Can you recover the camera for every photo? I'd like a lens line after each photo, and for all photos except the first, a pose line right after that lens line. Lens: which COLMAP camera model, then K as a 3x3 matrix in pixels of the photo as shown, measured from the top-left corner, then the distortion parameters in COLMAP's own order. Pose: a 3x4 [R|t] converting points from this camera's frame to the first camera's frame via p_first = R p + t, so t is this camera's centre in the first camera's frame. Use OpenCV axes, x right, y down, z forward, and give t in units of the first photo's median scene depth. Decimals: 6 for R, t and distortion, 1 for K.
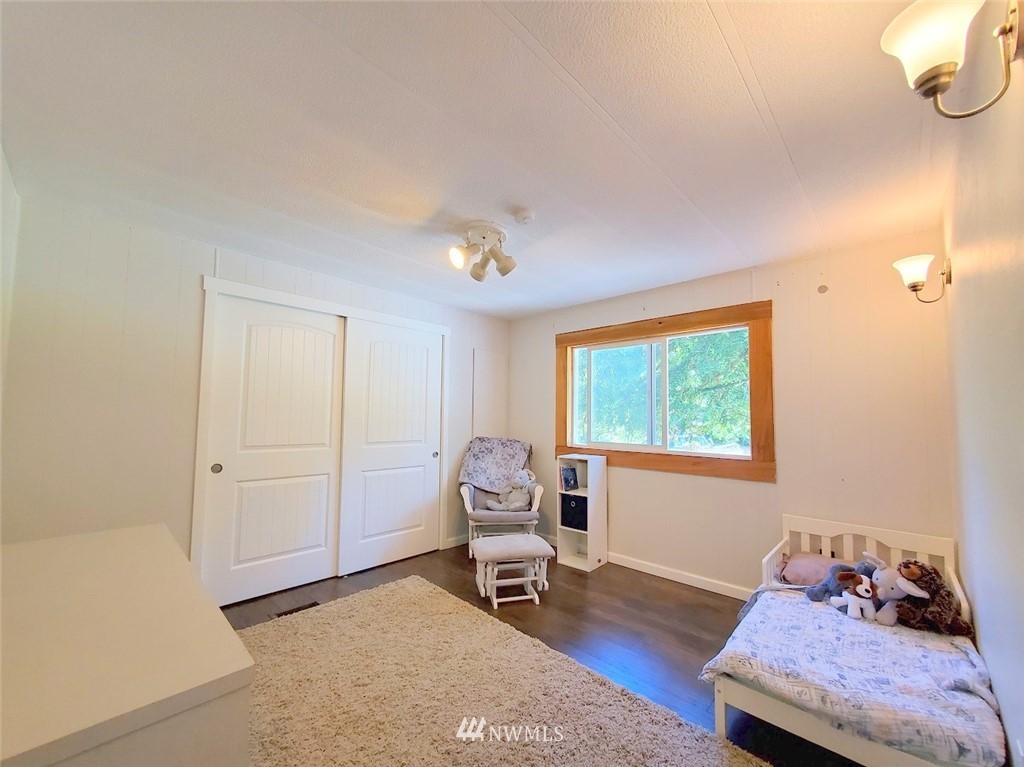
lens RADIAL K [[407.2, 0, 514.1], [0, 407.2, 393.2], [0, 0, 1]] dist [0.001226, 0.000127]
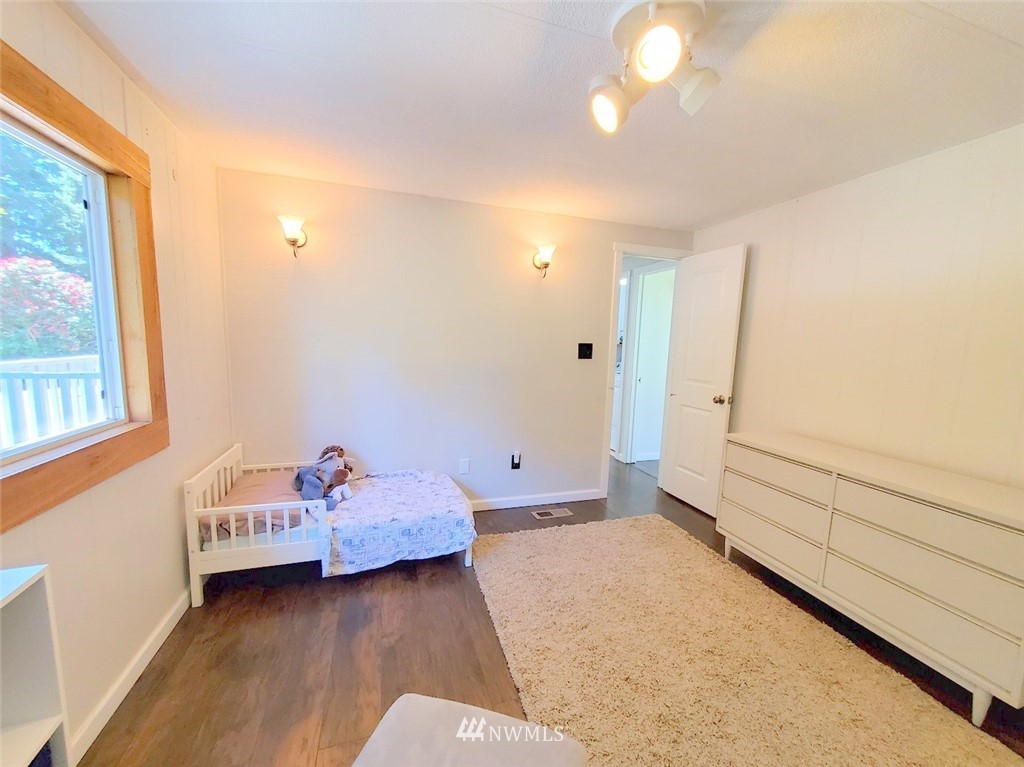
lens RADIAL K [[407.2, 0, 514.1], [0, 407.2, 393.2], [0, 0, 1]] dist [0.001226, 0.000127]
pose [[-0.878732, -0.096751, 0.467407, -0.205608], [-0.066801, 0.994532, 0.080277, 0.046367], [-0.472618, 0.039319, -0.880390, 1.567338]]
